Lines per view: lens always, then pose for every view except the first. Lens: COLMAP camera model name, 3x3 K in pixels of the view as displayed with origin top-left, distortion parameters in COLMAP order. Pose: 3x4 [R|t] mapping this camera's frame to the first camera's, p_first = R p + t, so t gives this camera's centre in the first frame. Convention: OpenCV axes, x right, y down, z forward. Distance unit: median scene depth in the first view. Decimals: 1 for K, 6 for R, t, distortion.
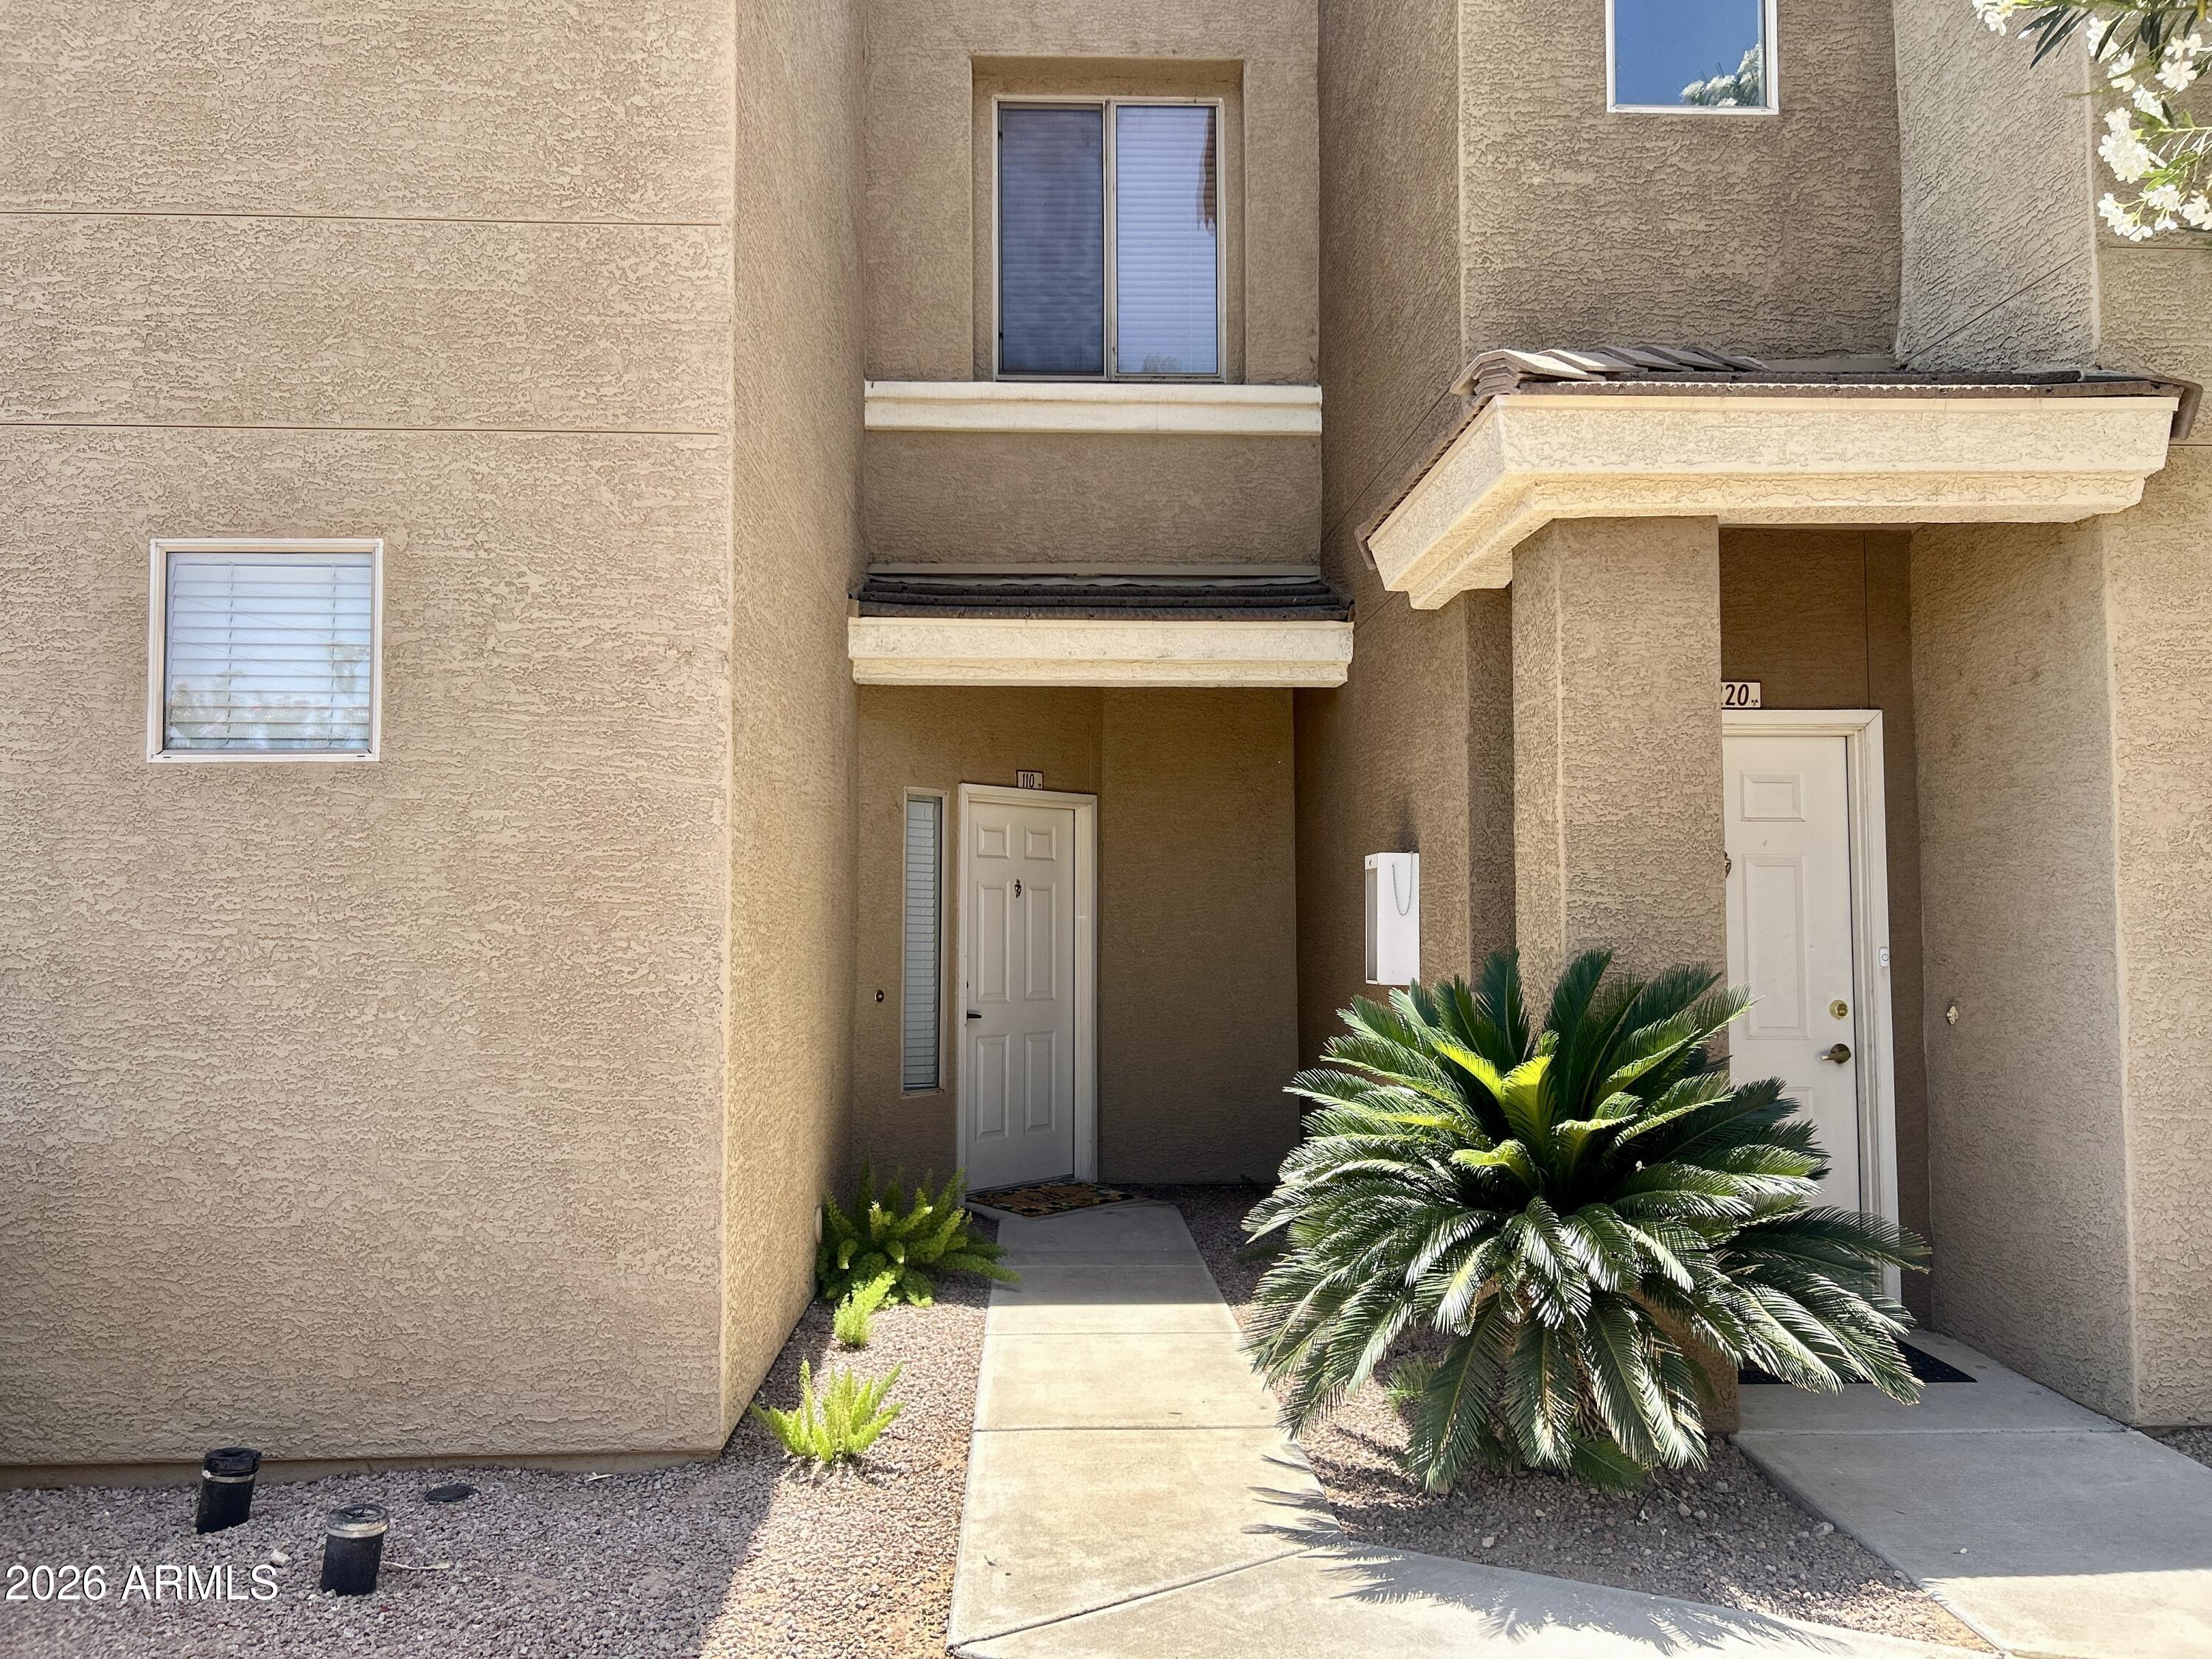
lens RADIAL K [[1674.3, 0, 1106.0], [0, 1674.3, 829.5], [0, 0, 1]] dist [0.032829, -0.025459]
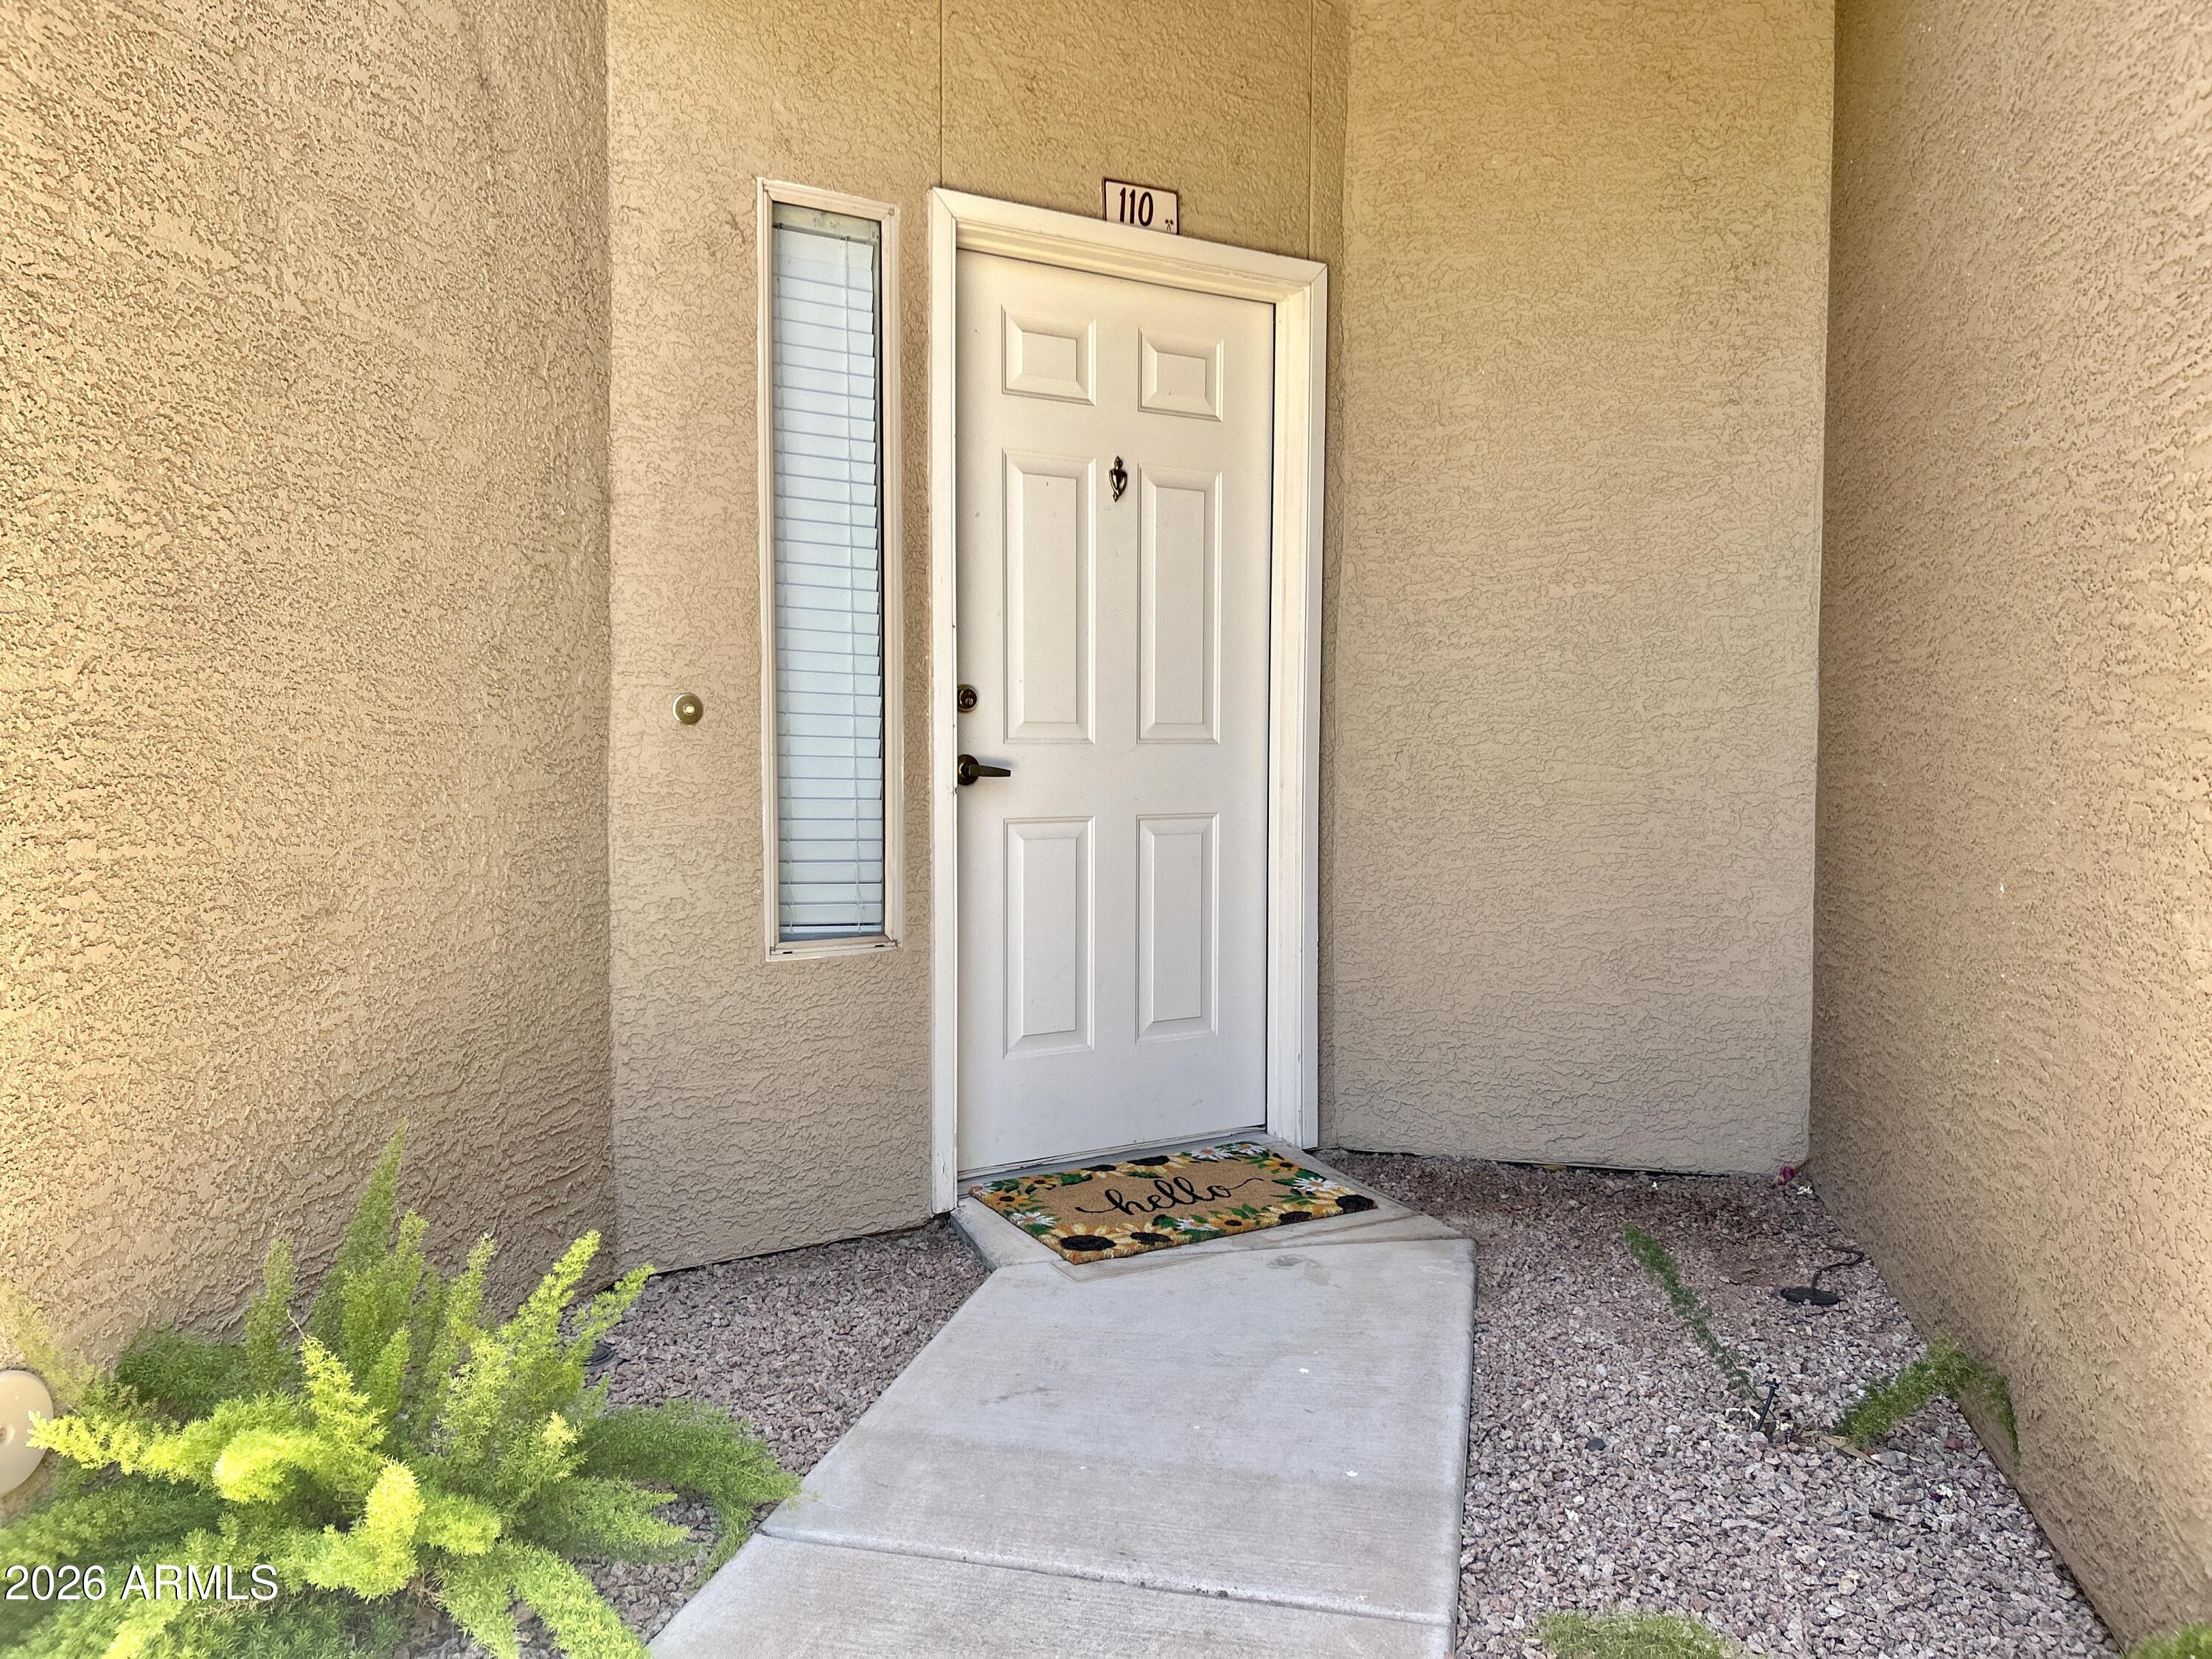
lens RADIAL K [[1664.6, 0, 1104.3], [0, 1664.6, 835.8], [0, 0, 1]] dist [0.089552, -0.172394]
pose [[0.961700, 0.028644, -0.272602, 0.120111], [0.006559, 0.991835, 0.127357, 0.136375], [0.274024, -0.124267, 0.953661, 1.109351]]
